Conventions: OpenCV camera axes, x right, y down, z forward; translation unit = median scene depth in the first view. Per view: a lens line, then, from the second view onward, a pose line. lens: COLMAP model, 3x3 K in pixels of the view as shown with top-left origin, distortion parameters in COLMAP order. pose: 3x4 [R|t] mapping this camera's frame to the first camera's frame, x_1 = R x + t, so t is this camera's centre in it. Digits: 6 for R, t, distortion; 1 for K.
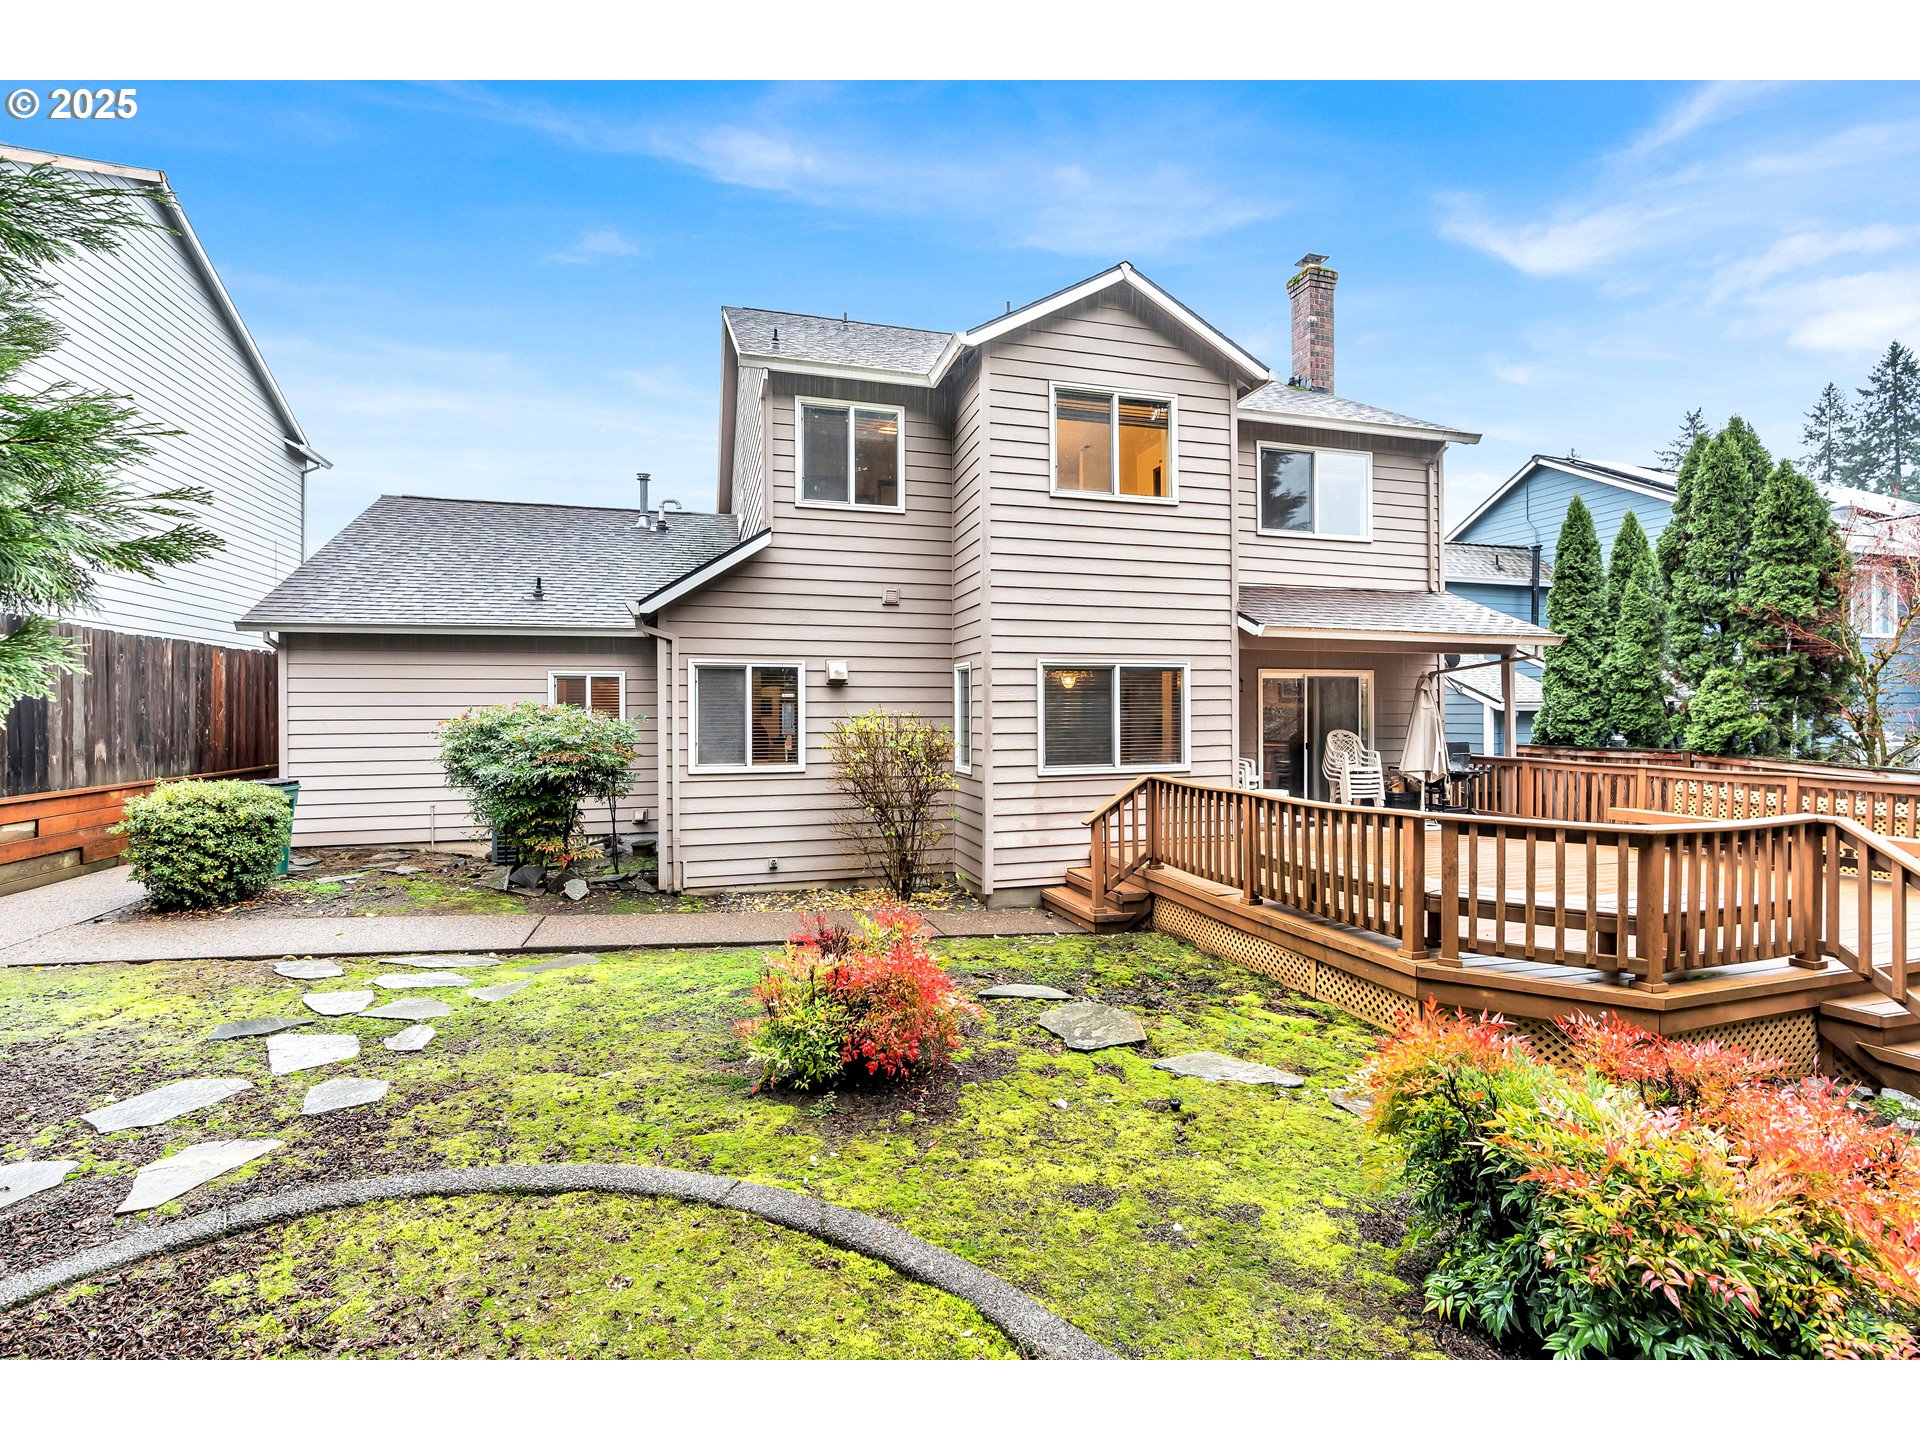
lens RADIAL K [[870.5, 0, 958.8], [0, 870.5, 714.5], [0, 0, 1]] dist [-0.011254, 0.004295]
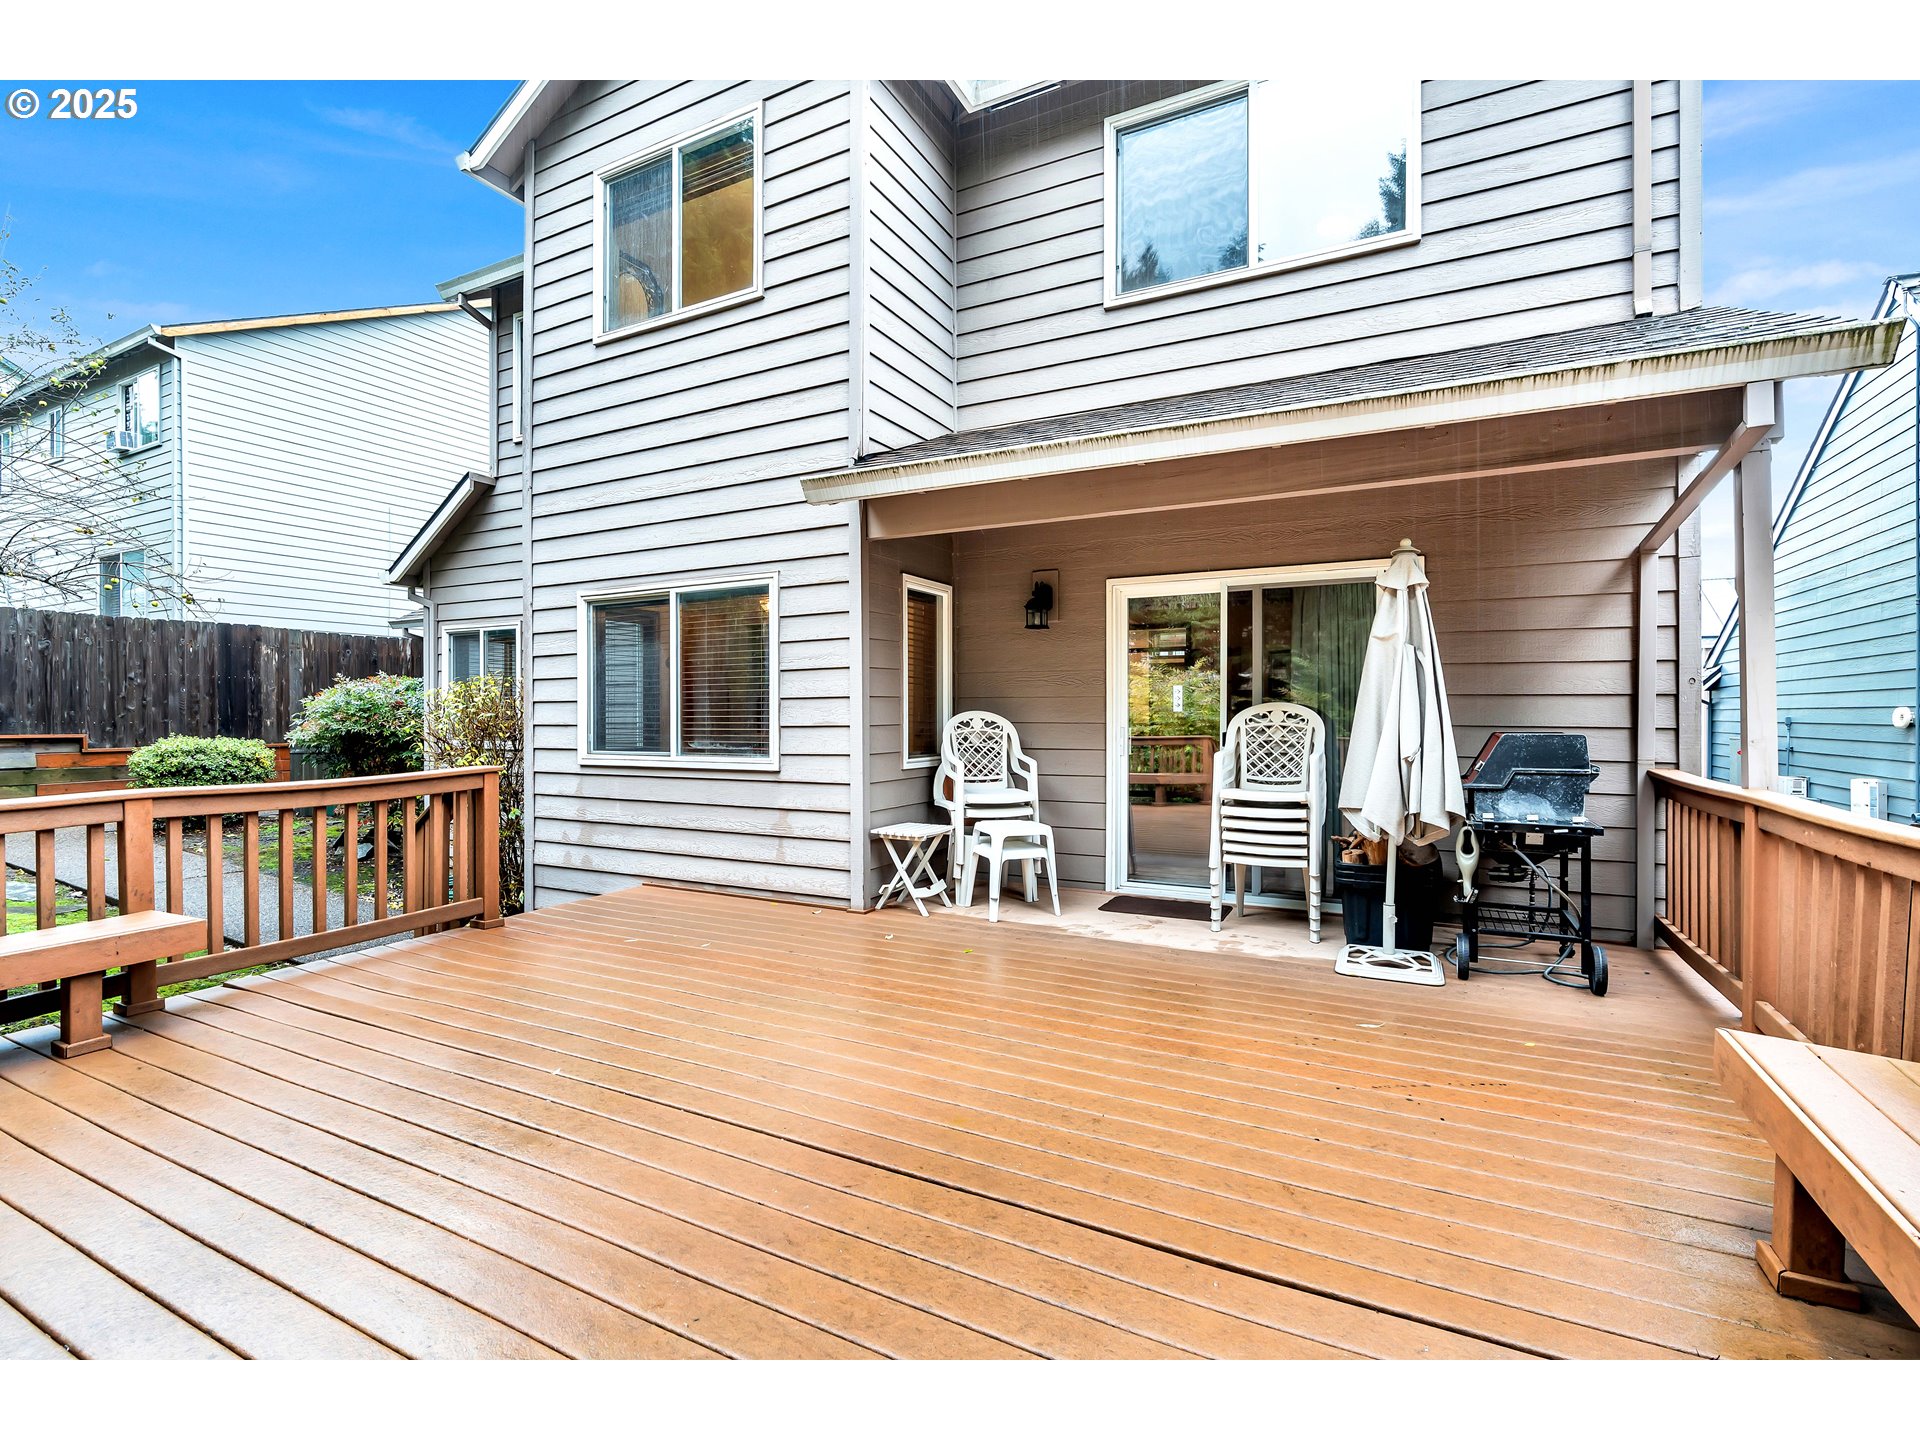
lens RADIAL K [[870.5, 0, 964.5], [0, 870.5, 719.0], [0, 0, 1]] dist [-0.011254, 0.004295]
pose [[0.723006, 0.008853, -0.690785, 0.750943], [-0.003966, 0.999955, 0.008664, 0.027032], [0.690830, -0.003524, 0.723008, 0.698511]]
